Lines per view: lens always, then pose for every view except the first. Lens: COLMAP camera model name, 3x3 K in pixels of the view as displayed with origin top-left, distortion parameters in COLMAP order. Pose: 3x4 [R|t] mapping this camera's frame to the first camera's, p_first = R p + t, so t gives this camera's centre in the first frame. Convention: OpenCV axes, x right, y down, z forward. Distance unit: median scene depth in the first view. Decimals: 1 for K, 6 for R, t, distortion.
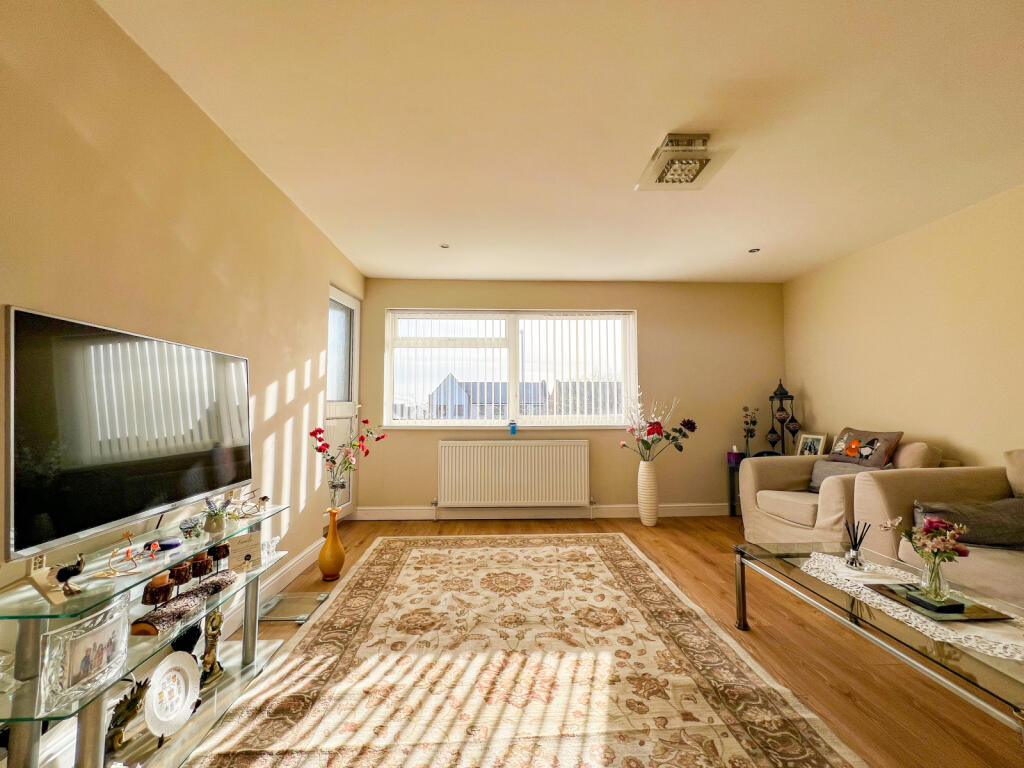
lens RADIAL K [[411.6, 0, 512.0], [0, 411.6, 384.0], [0, 0, 1]] dist [0.000230, 0.000240]
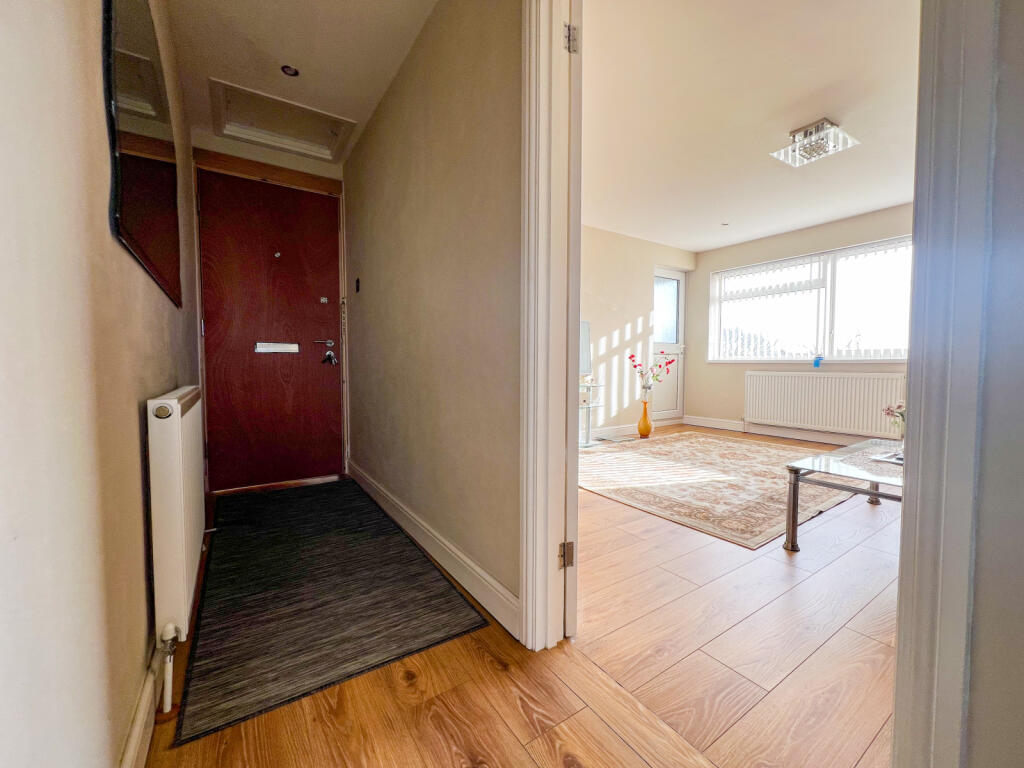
lens RADIAL K [[415.8, 0, 512.0], [0, 415.8, 384.0], [0, 0, 1]] dist [-0.001335, -0.000390]
pose [[0.523592, 0.042234, -0.850922, 0.560999], [0.048358, 0.995687, 0.079176, 0.041602], [0.850596, -0.082605, 0.519291, -0.302461]]
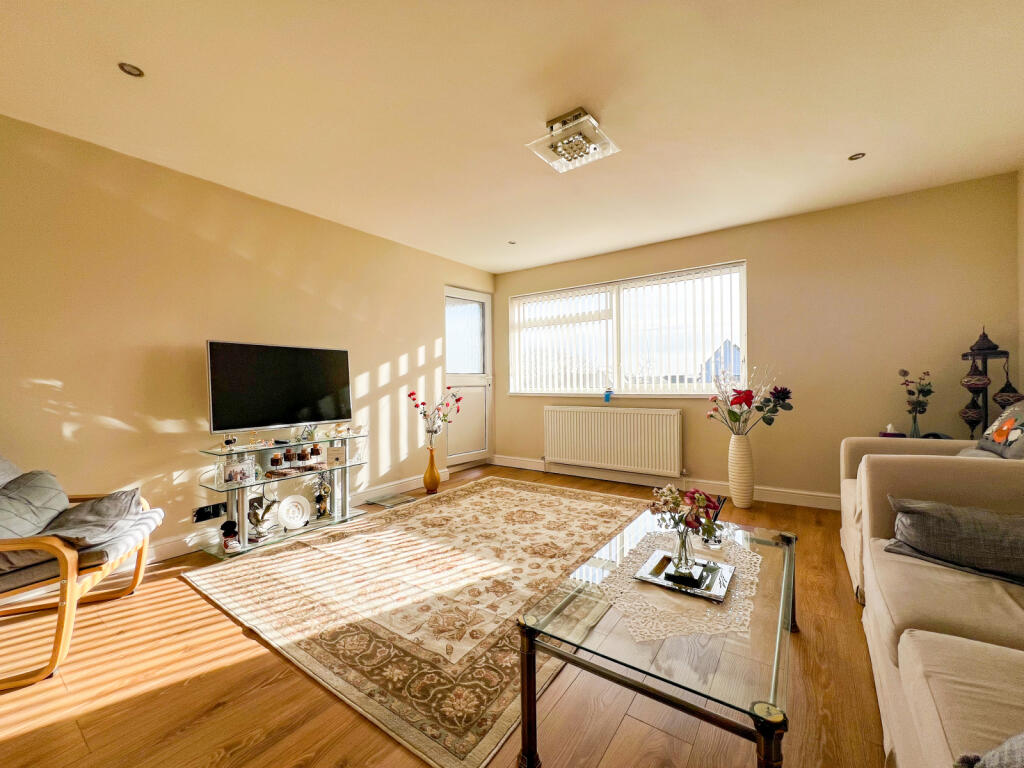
lens RADIAL K [[415.8, 0, 512.0], [0, 415.8, 384.0], [0, 0, 1]] dist [-0.001335, -0.000390]
pose [[0.791577, -0.004576, -0.611052, 0.489996], [0.046855, 0.997482, 0.053229, 0.009491], [0.609270, -0.070766, 0.789799, 0.012669]]
